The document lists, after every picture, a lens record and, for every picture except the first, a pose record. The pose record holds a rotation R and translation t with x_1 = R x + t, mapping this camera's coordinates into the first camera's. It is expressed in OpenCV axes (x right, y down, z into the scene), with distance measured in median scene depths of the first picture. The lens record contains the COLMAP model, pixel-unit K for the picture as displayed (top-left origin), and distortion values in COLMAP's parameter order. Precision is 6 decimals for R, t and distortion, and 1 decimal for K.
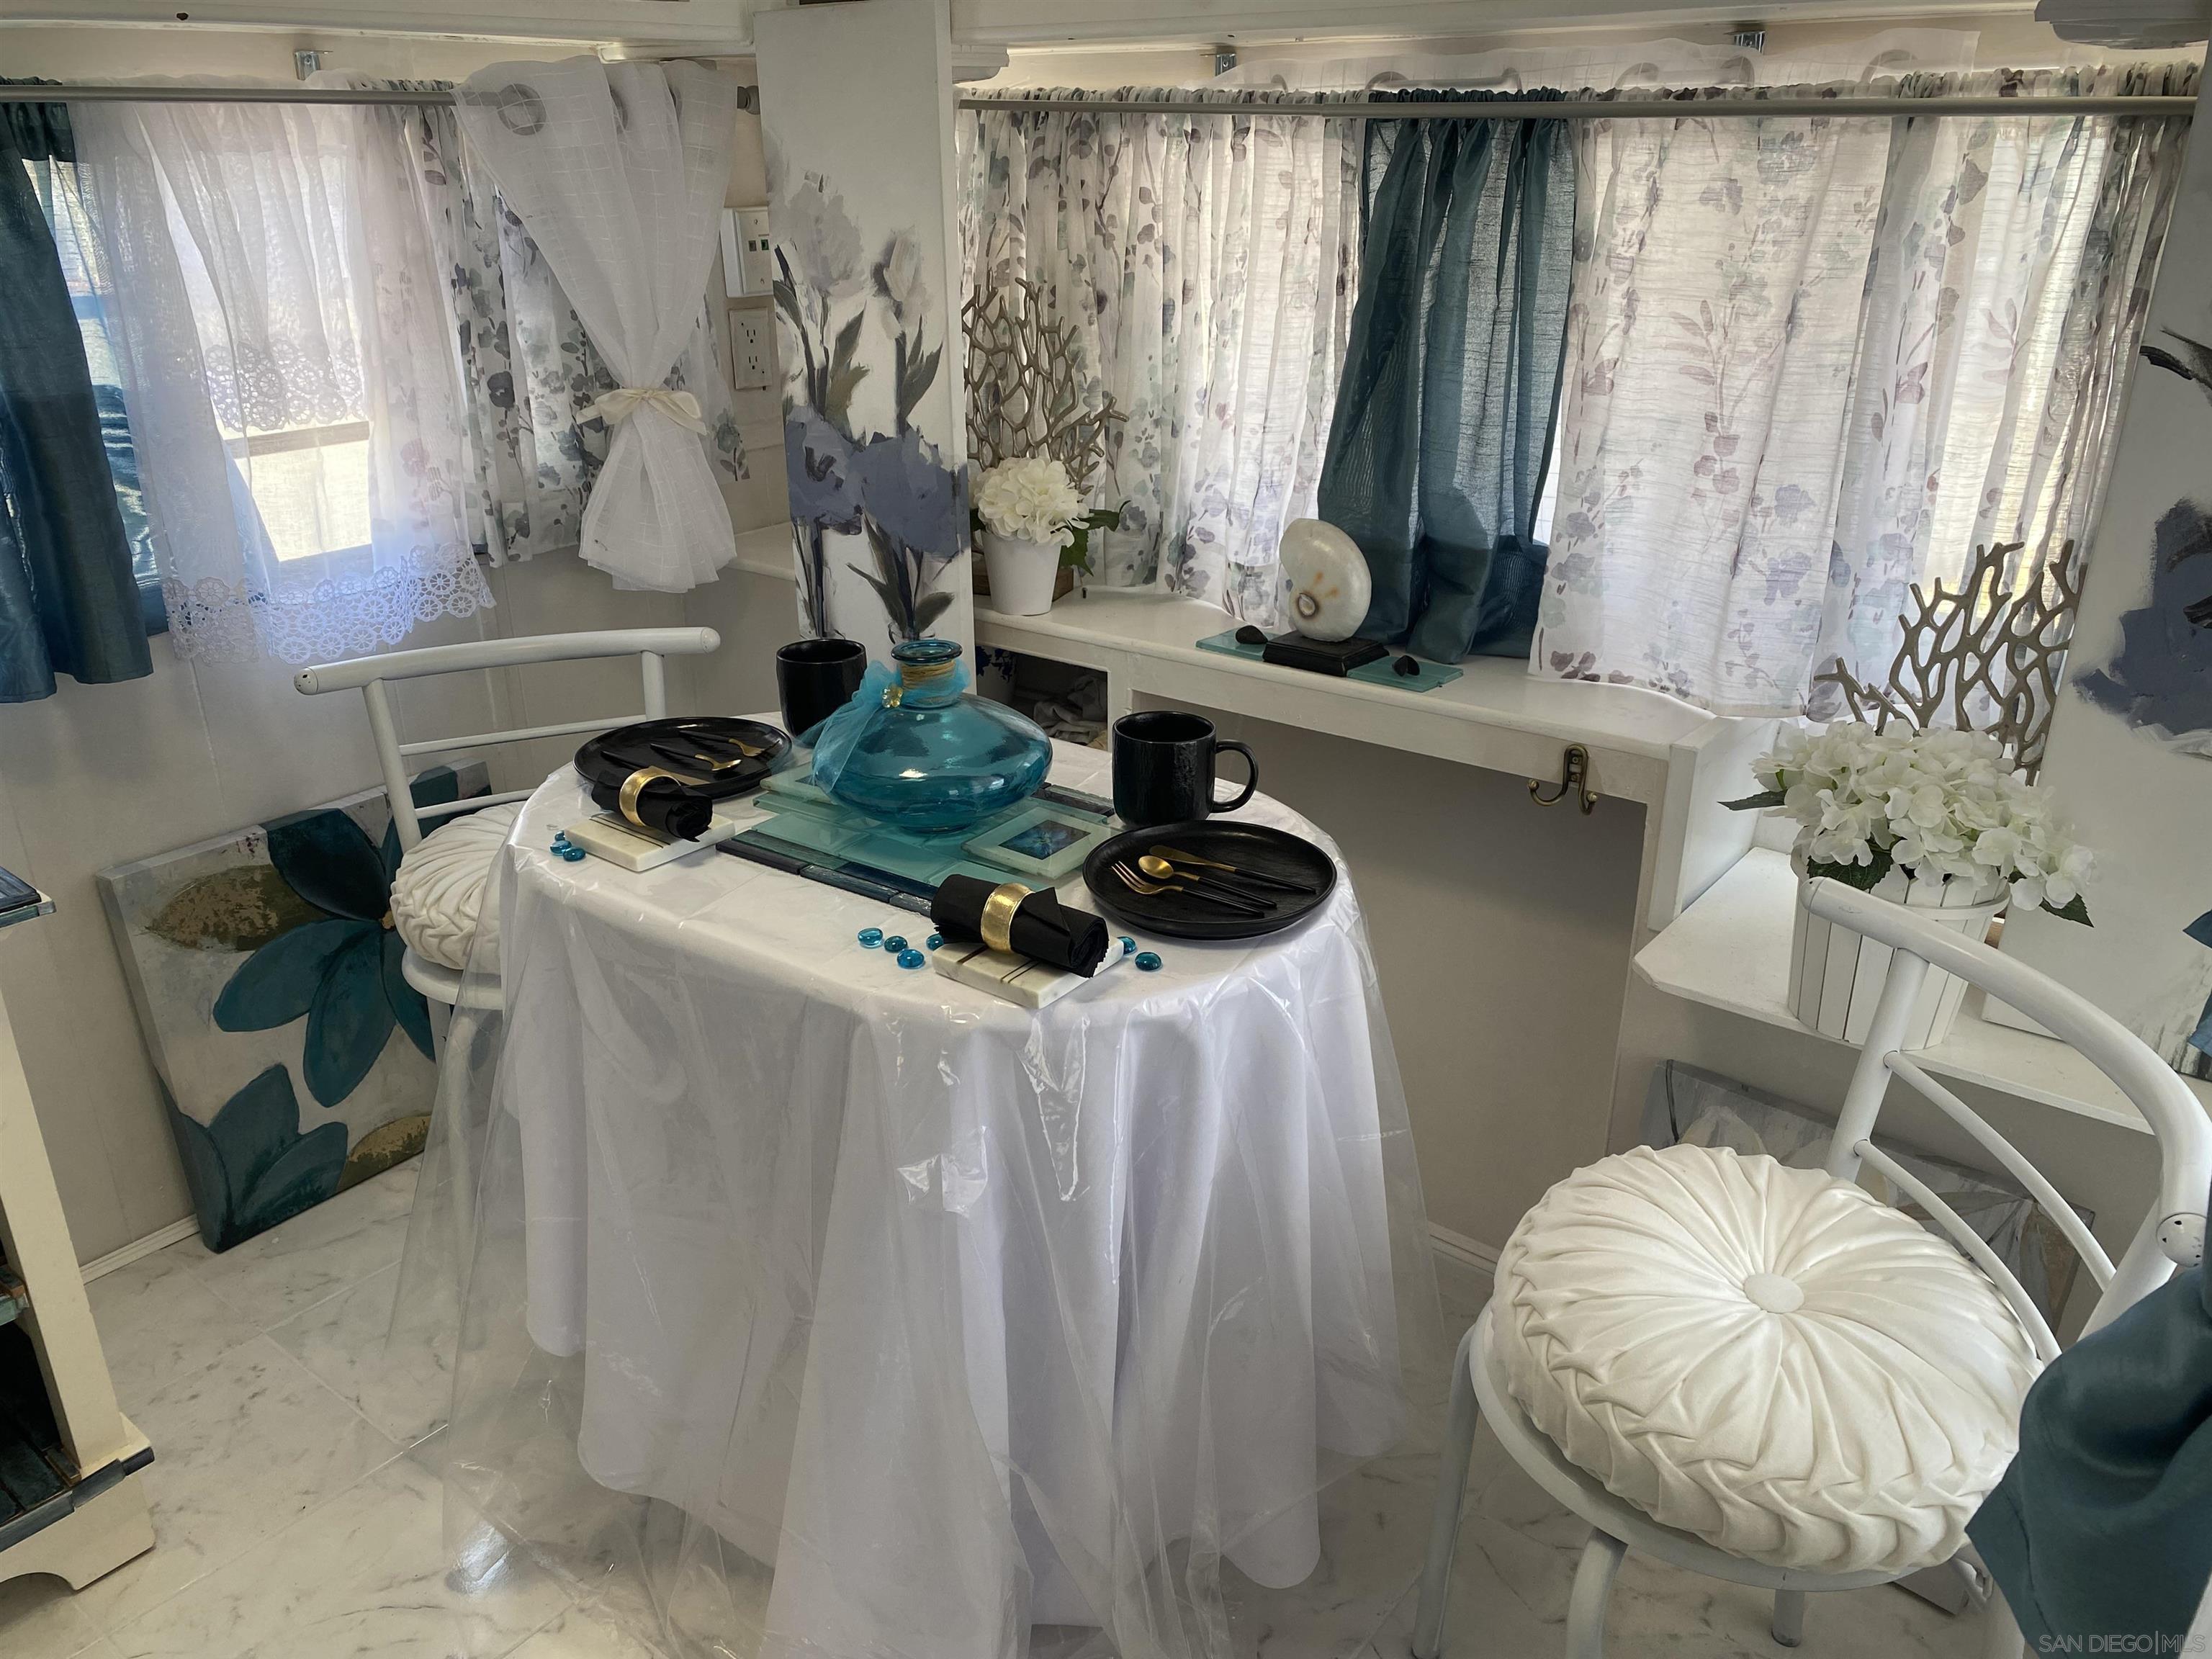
lens RADIAL K [[1717.0, 0, 1093.7], [0, 1717.0, 843.1], [0, 0, 1]] dist [0.019628, -0.002822]
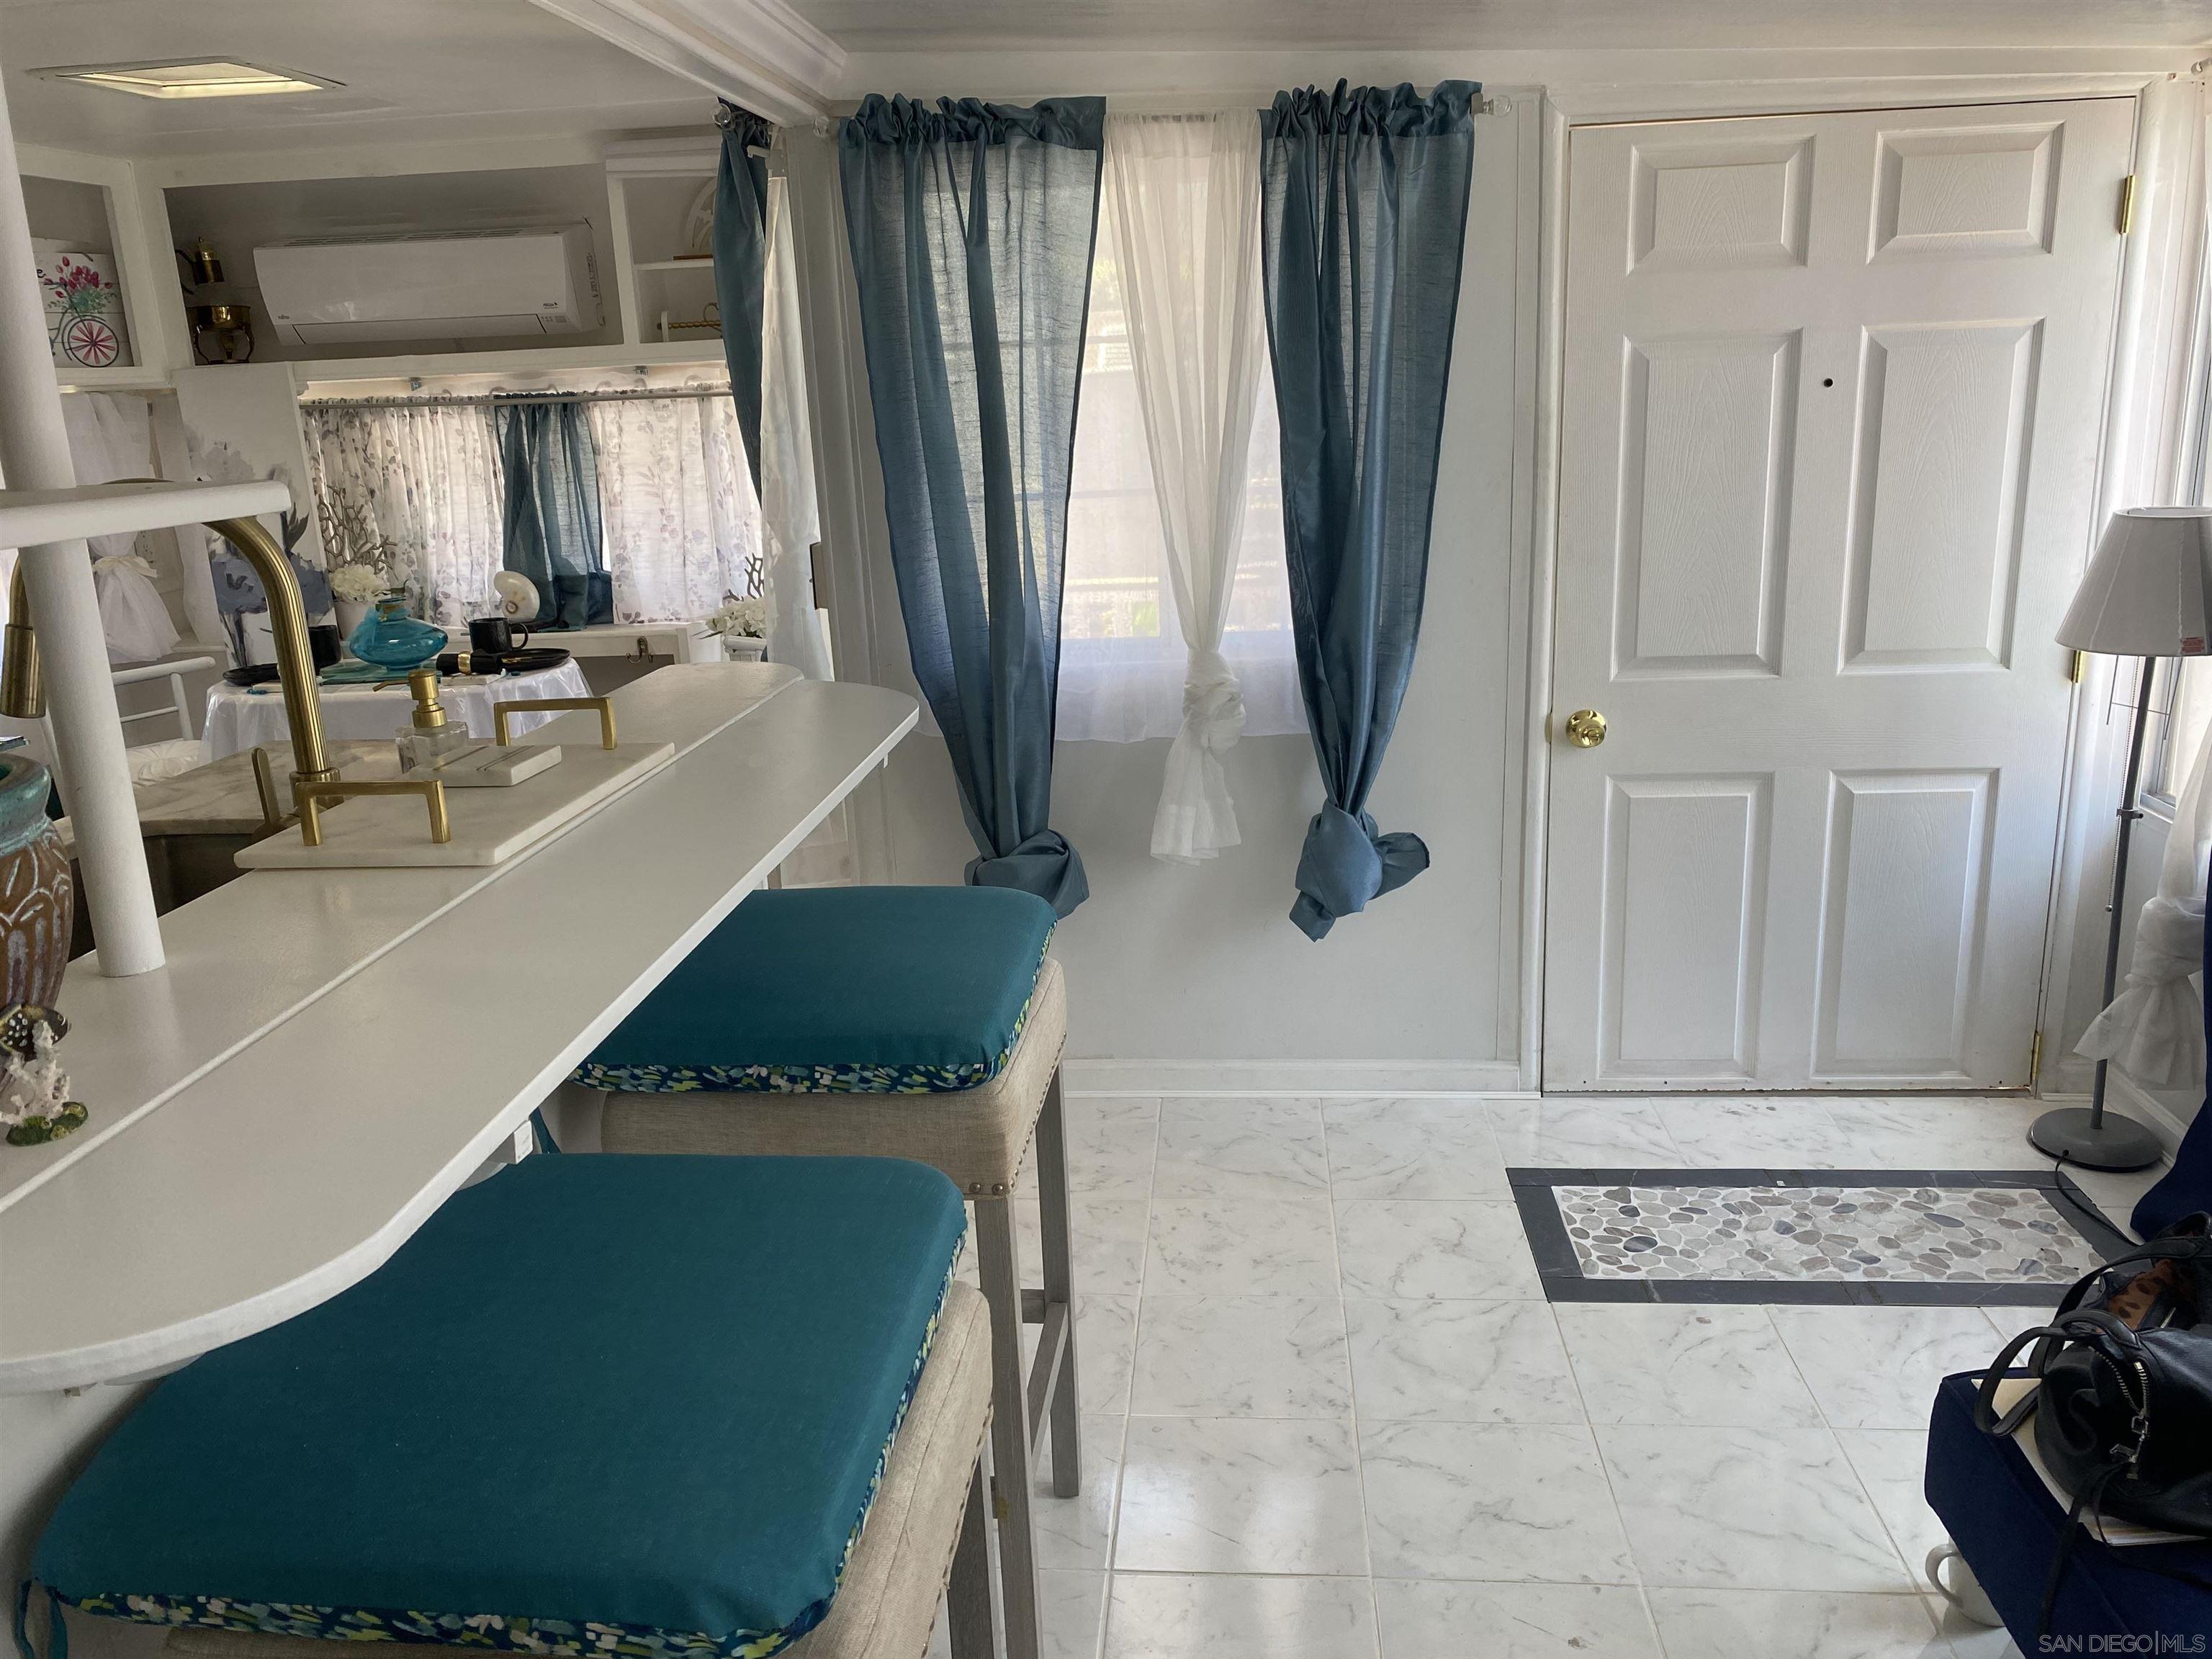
lens RADIAL K [[1620.5, 0, 1105.2], [0, 1620.5, 801.3], [0, 0, 1]] dist [0.030189, -0.054883]
pose [[0.837403, -0.171296, 0.519050, -0.376568], [0.248758, 0.965015, -0.082858, 0.481009], [-0.486698, 0.198504, 0.850718, -1.160419]]
